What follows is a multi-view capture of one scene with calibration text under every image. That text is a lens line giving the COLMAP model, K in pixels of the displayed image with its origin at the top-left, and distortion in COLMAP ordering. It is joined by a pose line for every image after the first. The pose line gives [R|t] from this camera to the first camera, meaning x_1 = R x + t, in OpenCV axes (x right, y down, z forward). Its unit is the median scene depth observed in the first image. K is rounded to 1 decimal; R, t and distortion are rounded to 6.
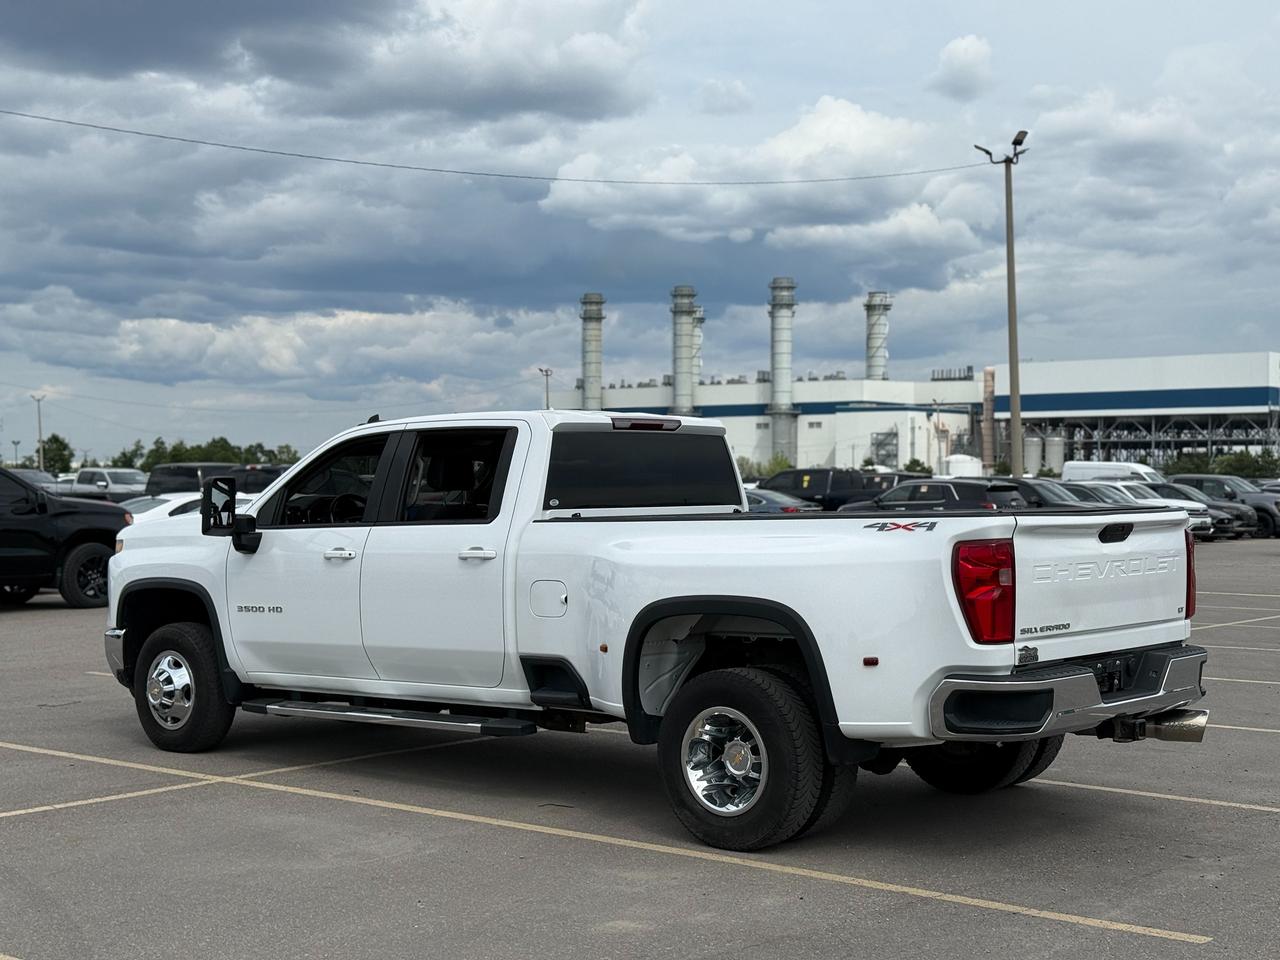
lens RADIAL K [[1785.7, 0, 640.0], [0, 1785.7, 480.0], [0, 0, 1]] dist [0.148982, -0.032826]
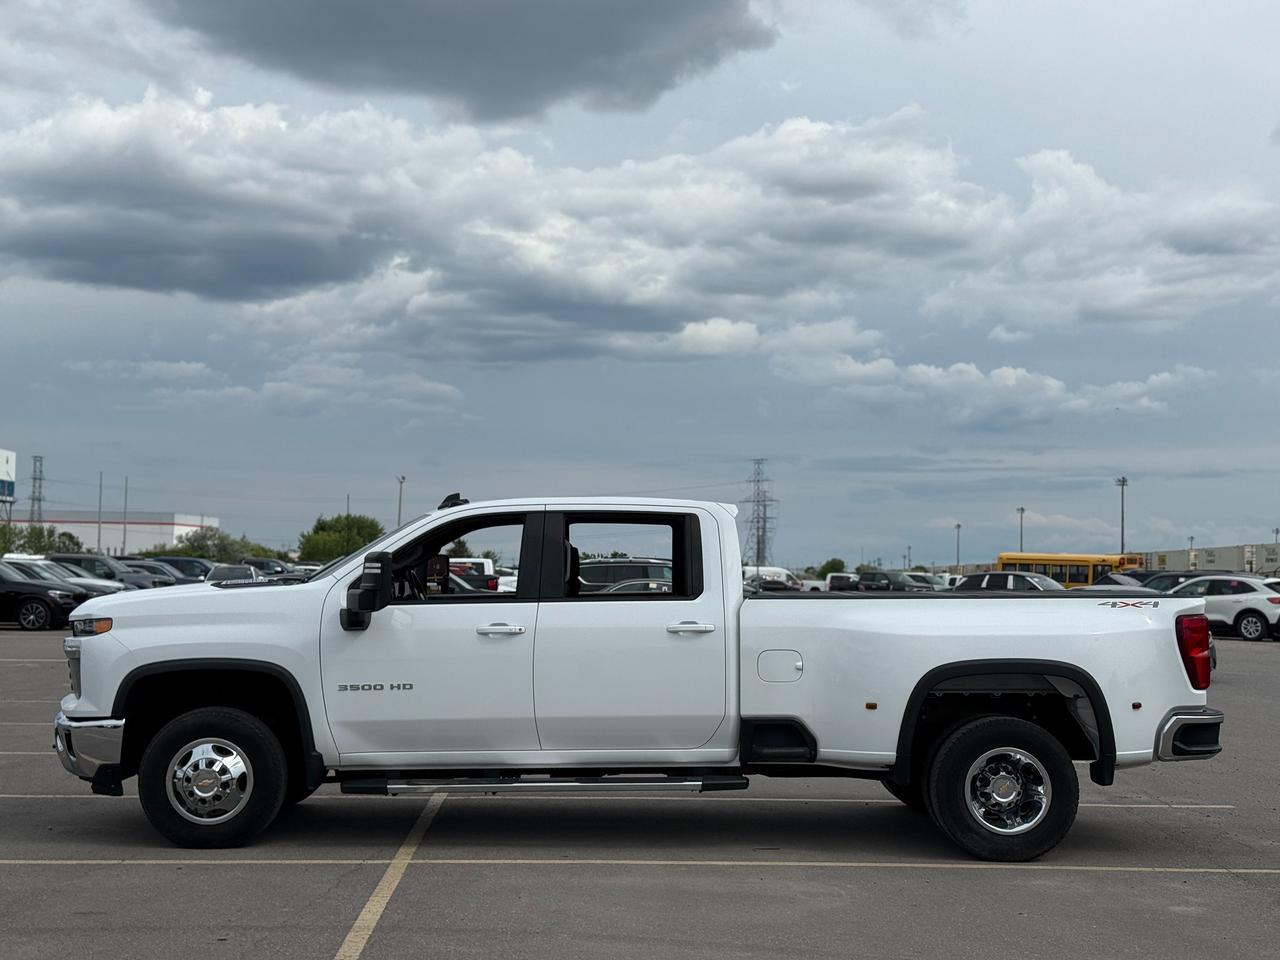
lens RADIAL K [[1785.7, 0, 640.0], [0, 1785.7, 480.0], [0, 0, 1]] dist [0.148982, -0.032826]
pose [[0.738220, 0.049286, 0.672757, -0.870065], [-0.018439, 0.998429, -0.052911, 0.009330], [-0.674308, 0.026656, 0.737969, 0.202328]]
